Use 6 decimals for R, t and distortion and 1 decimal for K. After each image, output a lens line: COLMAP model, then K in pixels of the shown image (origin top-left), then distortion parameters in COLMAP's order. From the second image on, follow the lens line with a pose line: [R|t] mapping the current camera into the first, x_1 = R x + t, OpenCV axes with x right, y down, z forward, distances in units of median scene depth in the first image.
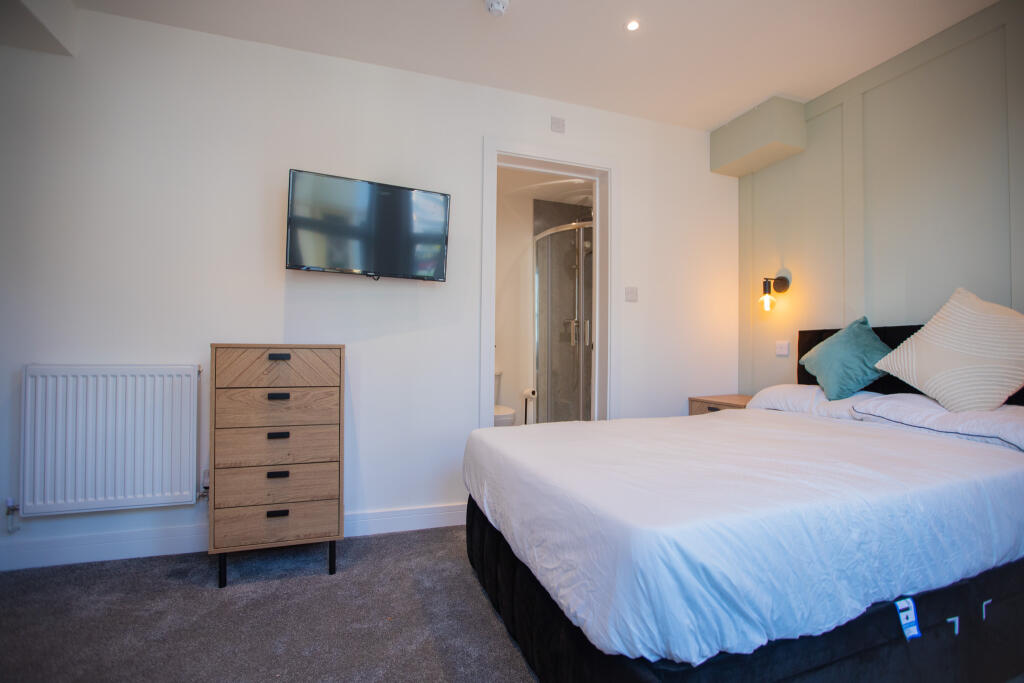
lens RADIAL K [[463.6, 0, 515.9], [0, 463.6, 343.8], [0, 0, 1]] dist [-0.025870, 0.004738]
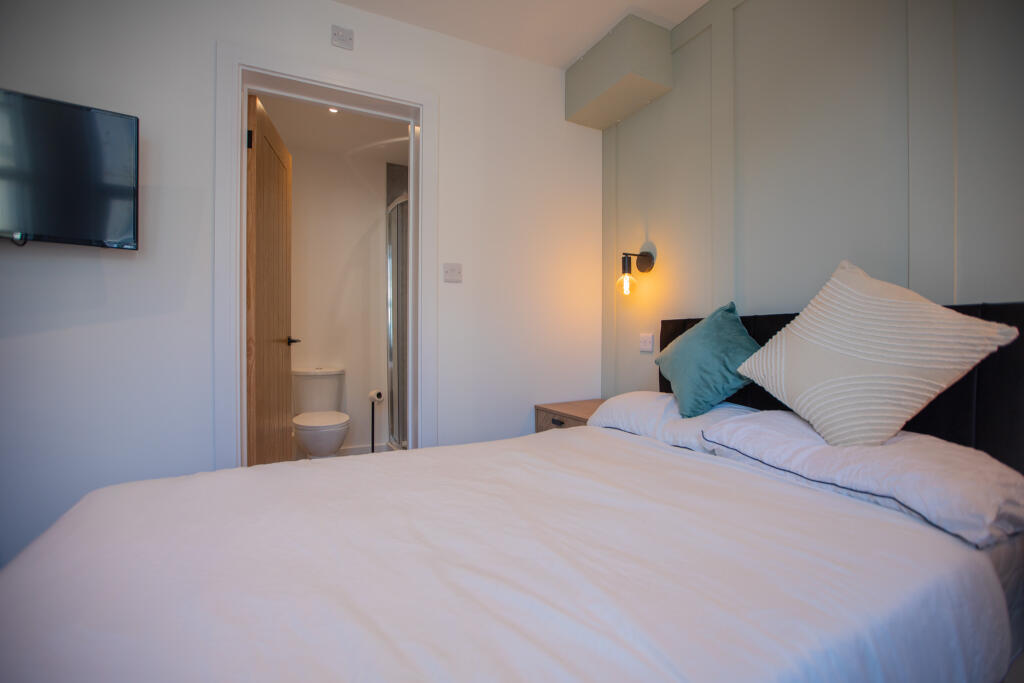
lens RADIAL K [[463.6, 0, 507.9], [0, 463.6, 340.8], [0, 0, 1]] dist [-0.025870, 0.004738]
pose [[0.992104, -0.010955, 0.124935, 0.302682], [0.008125, 0.999699, 0.023139, -0.015835], [-0.125151, -0.021941, 0.991895, 0.293144]]
